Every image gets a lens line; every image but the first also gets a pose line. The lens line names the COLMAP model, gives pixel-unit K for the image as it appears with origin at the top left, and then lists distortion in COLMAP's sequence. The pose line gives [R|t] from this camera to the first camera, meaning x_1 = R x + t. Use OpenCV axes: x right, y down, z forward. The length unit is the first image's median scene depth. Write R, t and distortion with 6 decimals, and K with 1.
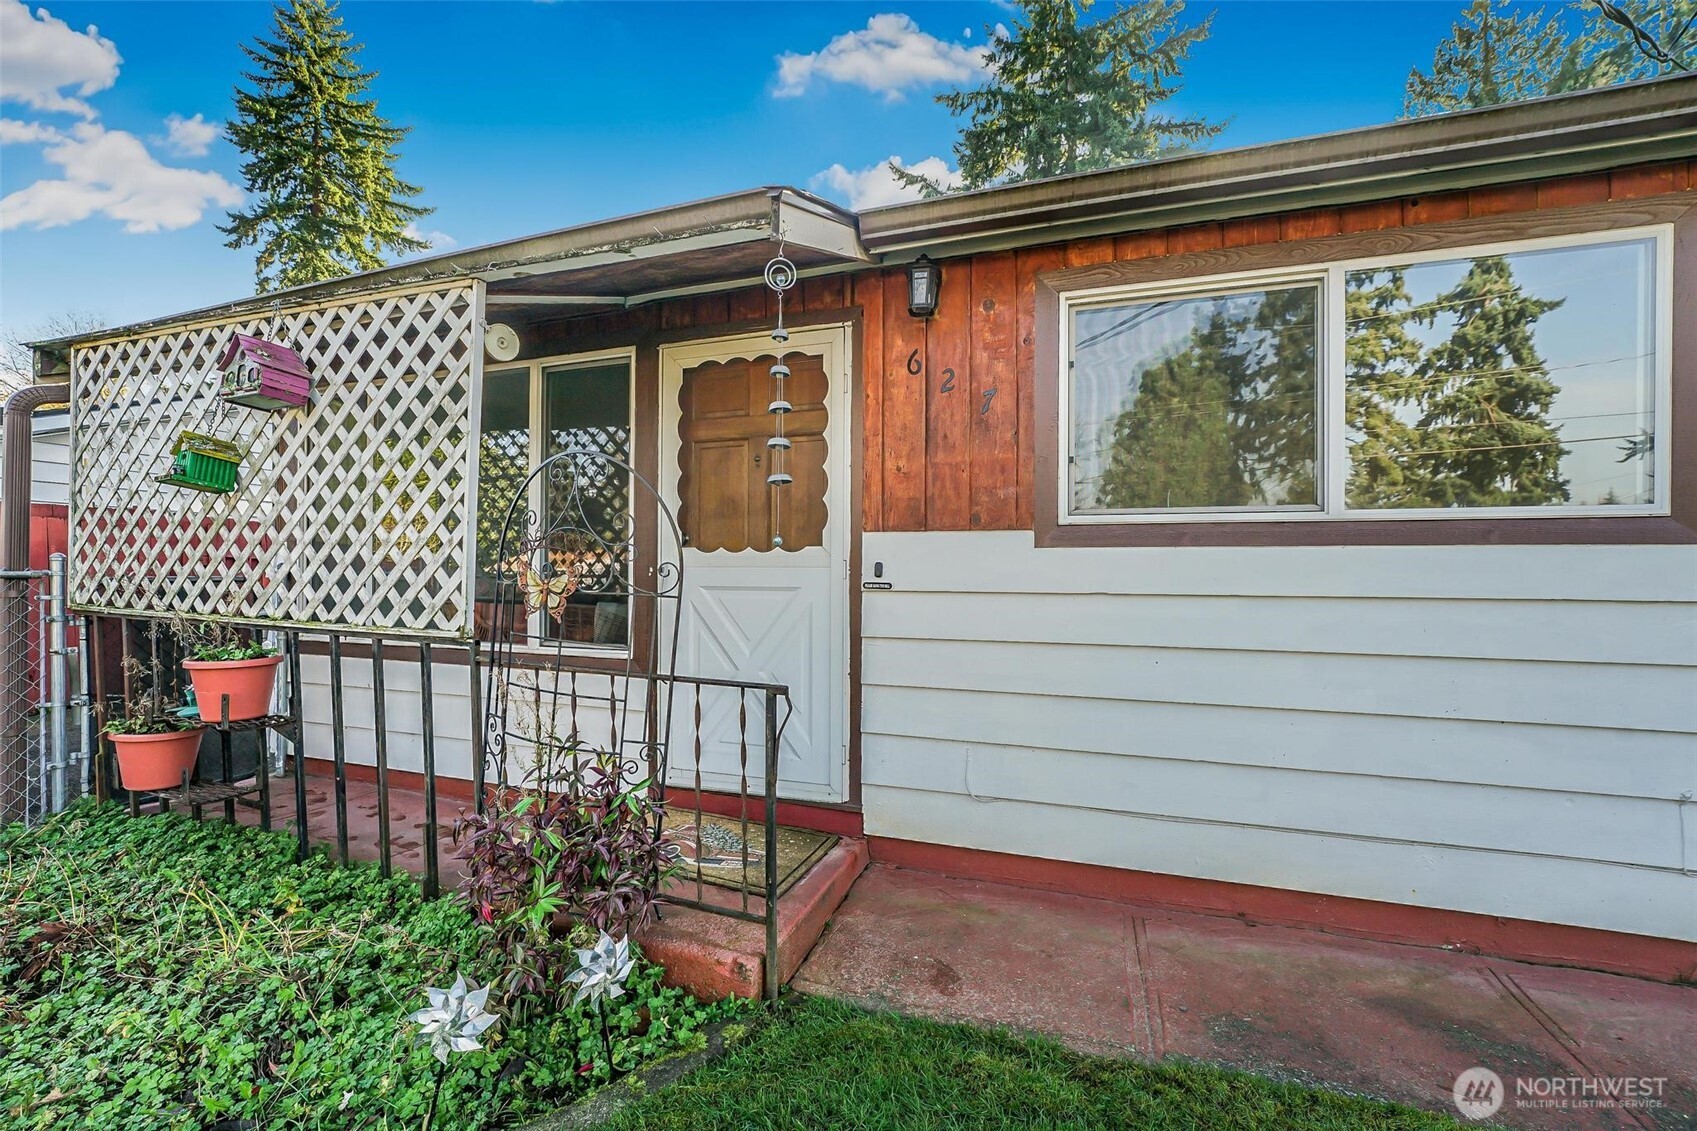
lens RADIAL K [[682.0, 0, 844.7], [0, 682.0, 573.7], [0, 0, 1]] dist [-0.008582, 0.000125]
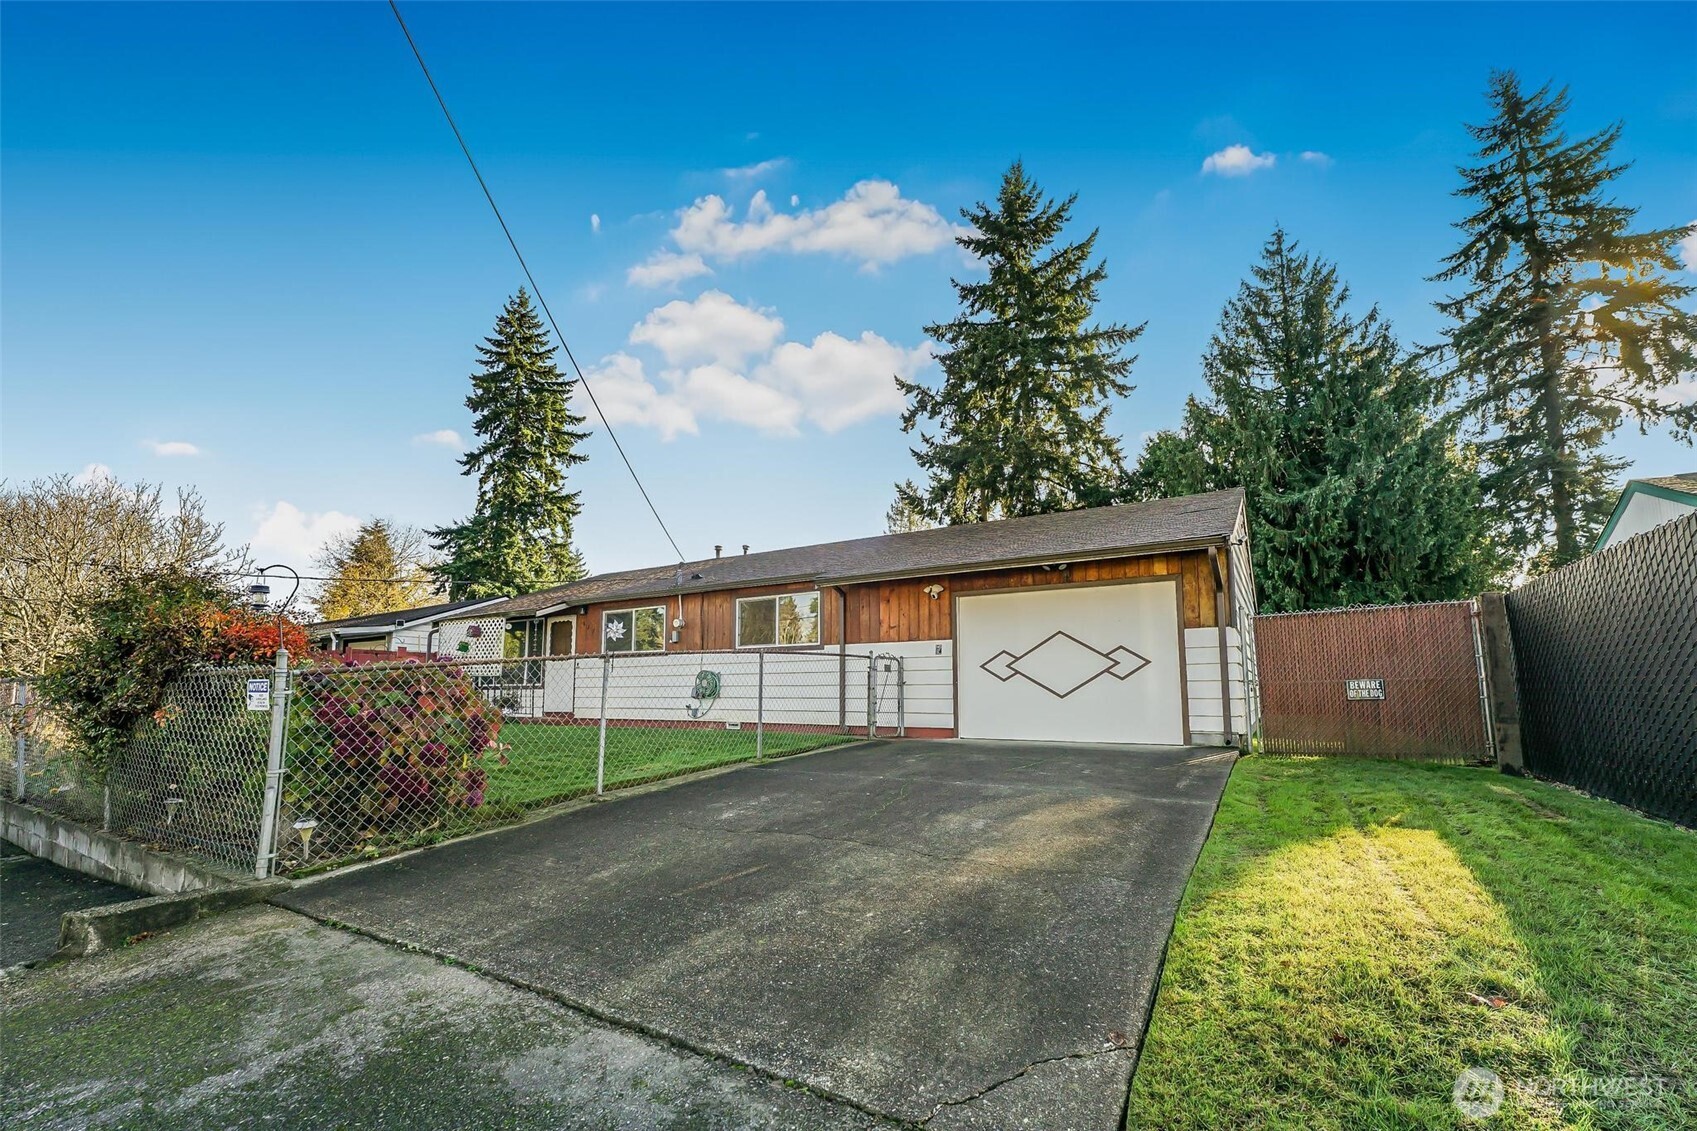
lens RADIAL K [[667.5, 0, 849.5], [0, 667.5, 619.2], [0, 0, 1]] dist [-0.000106, 0.000113]
pose [[0.980208, -0.032611, -0.195264, 0.218841], [0.010700, 0.993624, -0.112232, 0.017749], [0.197679, 0.107921, 0.974308, -0.252510]]
